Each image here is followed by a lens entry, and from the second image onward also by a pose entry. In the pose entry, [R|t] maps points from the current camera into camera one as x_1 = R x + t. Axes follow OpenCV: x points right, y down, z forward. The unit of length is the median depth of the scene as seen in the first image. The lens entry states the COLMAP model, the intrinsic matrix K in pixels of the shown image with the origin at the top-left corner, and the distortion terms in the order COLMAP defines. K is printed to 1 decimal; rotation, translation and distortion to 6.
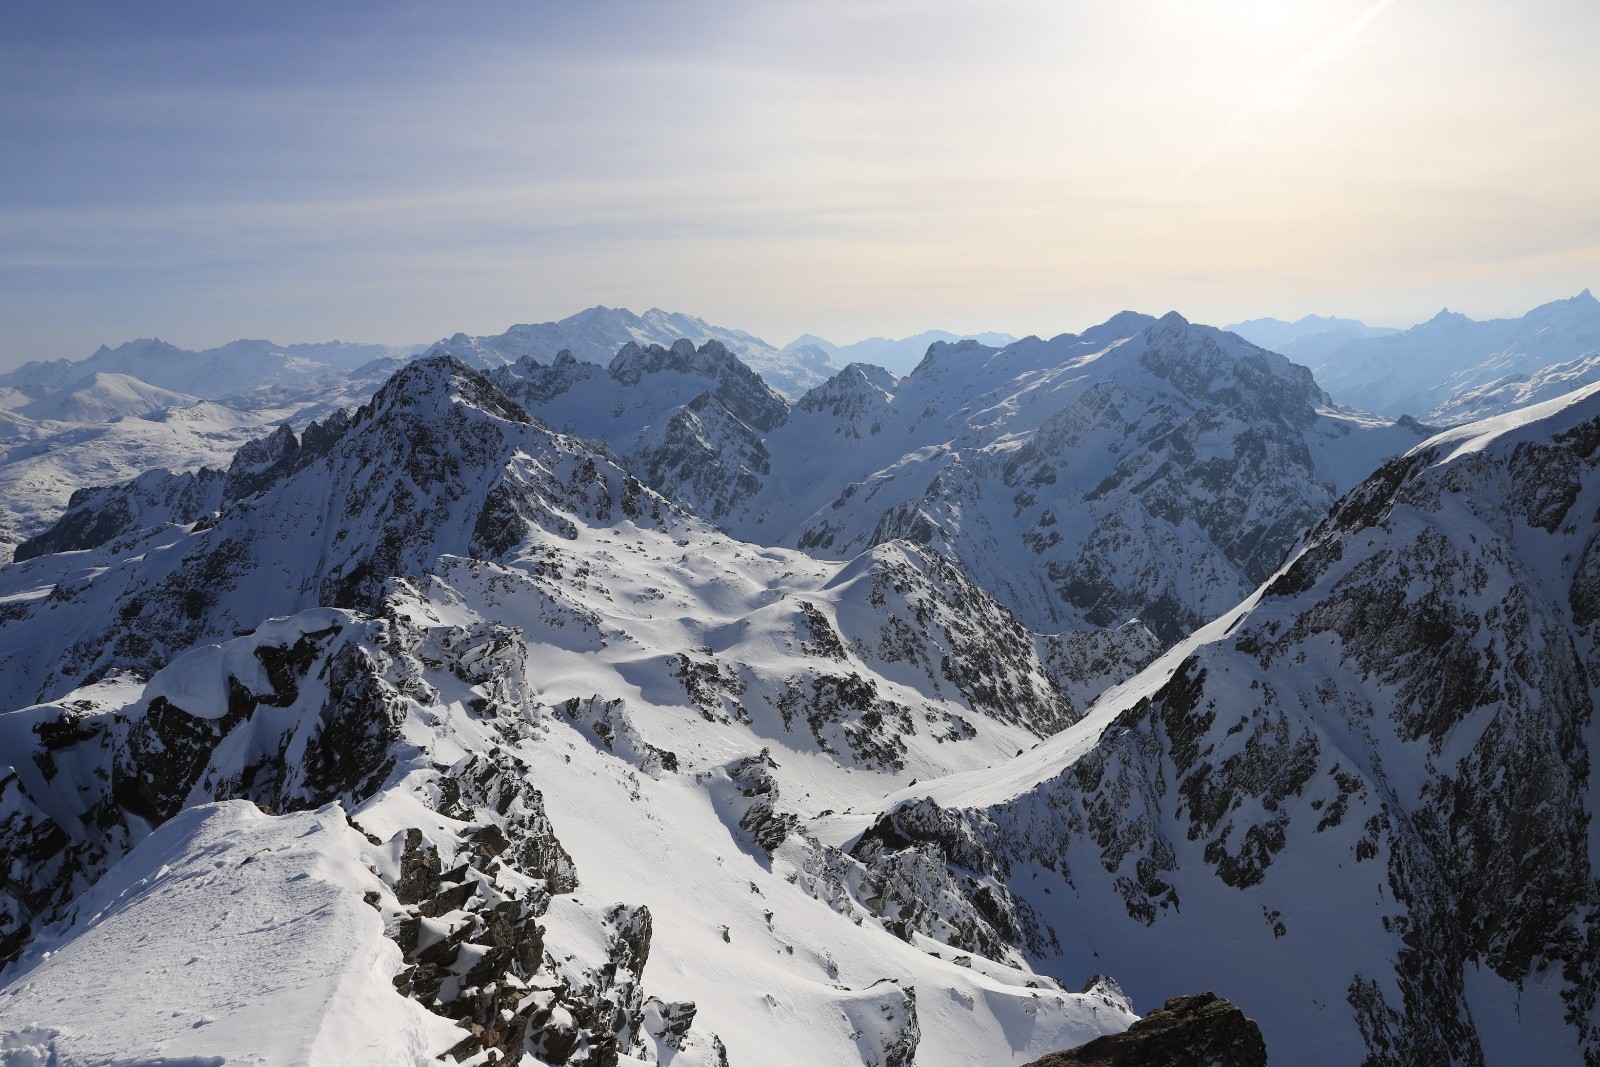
lens RADIAL K [[1064.4, 0, 801.2], [0, 1064.4, 535.3], [0, 0, 1]] dist [-0.015111, 0.004128]
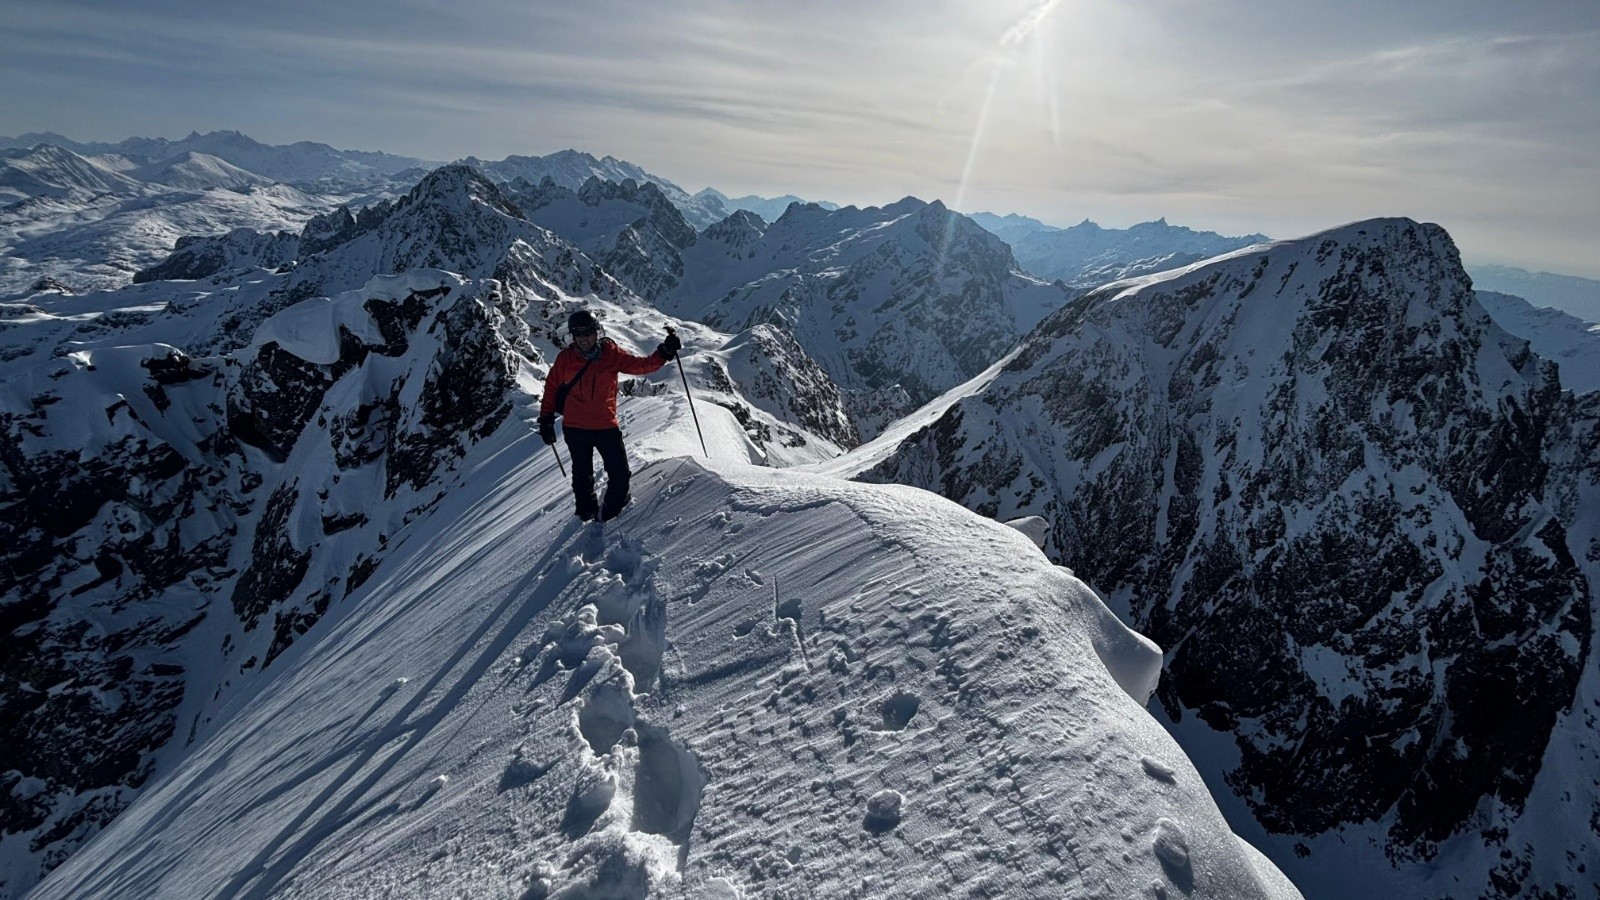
lens RADIAL K [[637.5, 0, 797.4], [0, 637.5, 449.0], [0, 0, 1]] dist [-0.007379, 0.001791]
pose [[0.984088, 0.060482, 0.167070, -0.013564], [-0.091605, 0.978387, 0.185383, 0.007308], [-0.152246, -0.197738, 0.968360, 0.020358]]
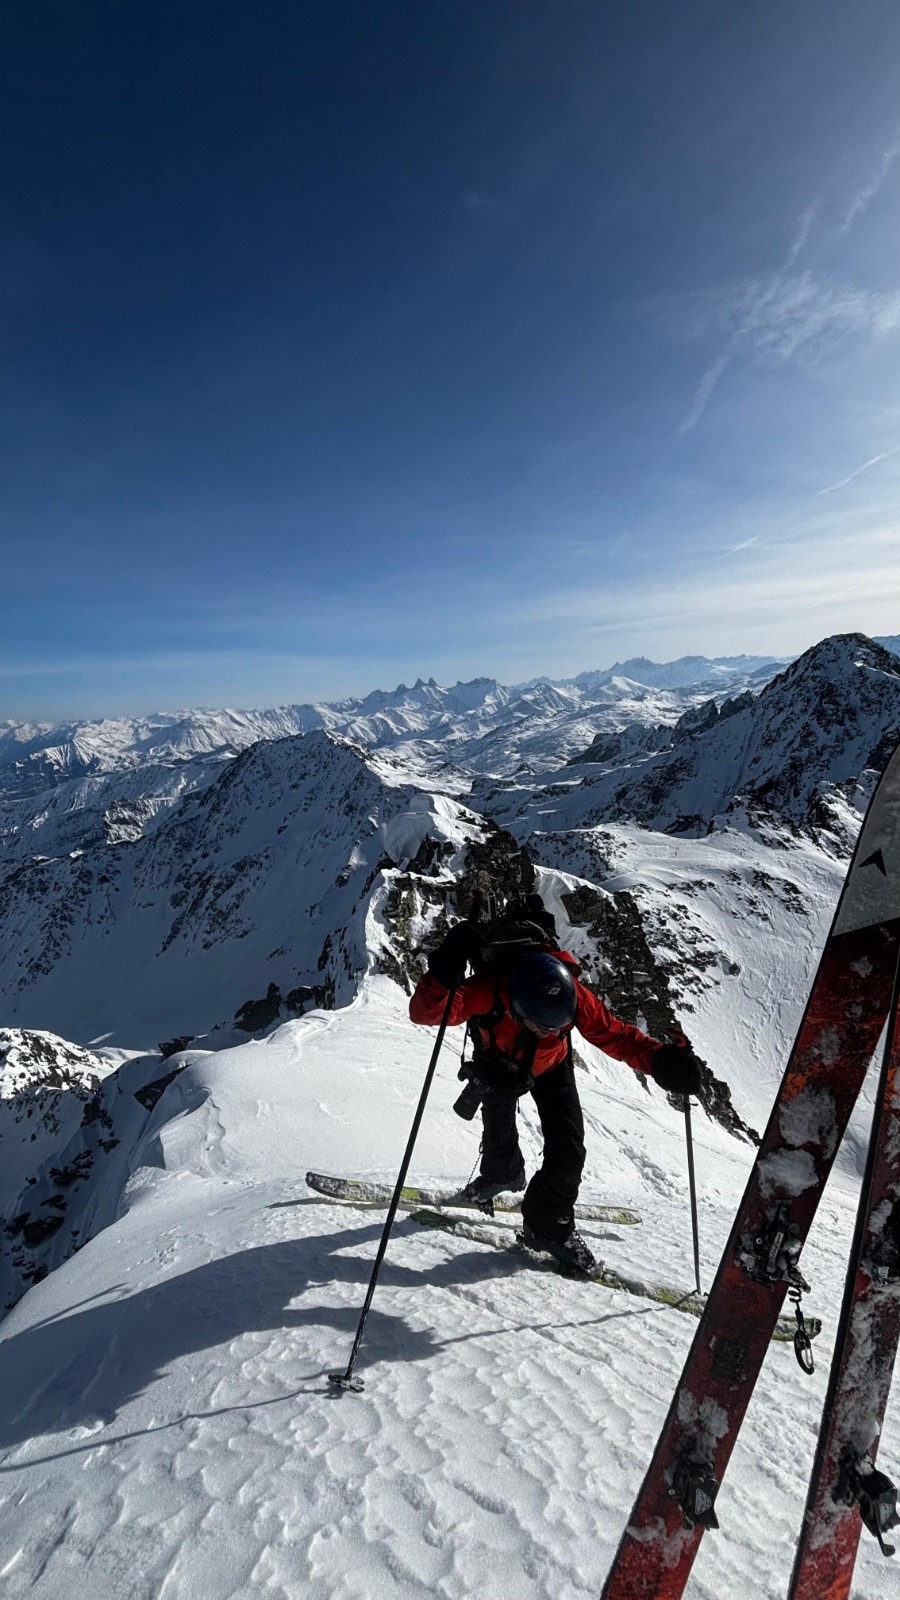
lens RADIAL K [[637.5, 0, 438.5], [0, 637.5, 806.9], [0, 0, 1]] dist [-0.007379, 0.001791]
pose [[0.665173, 0.134451, -0.734485, -0.080923], [-0.096485, 0.990885, 0.094007, 0.024965], [0.740430, 0.008335, 0.672082, 0.104154]]
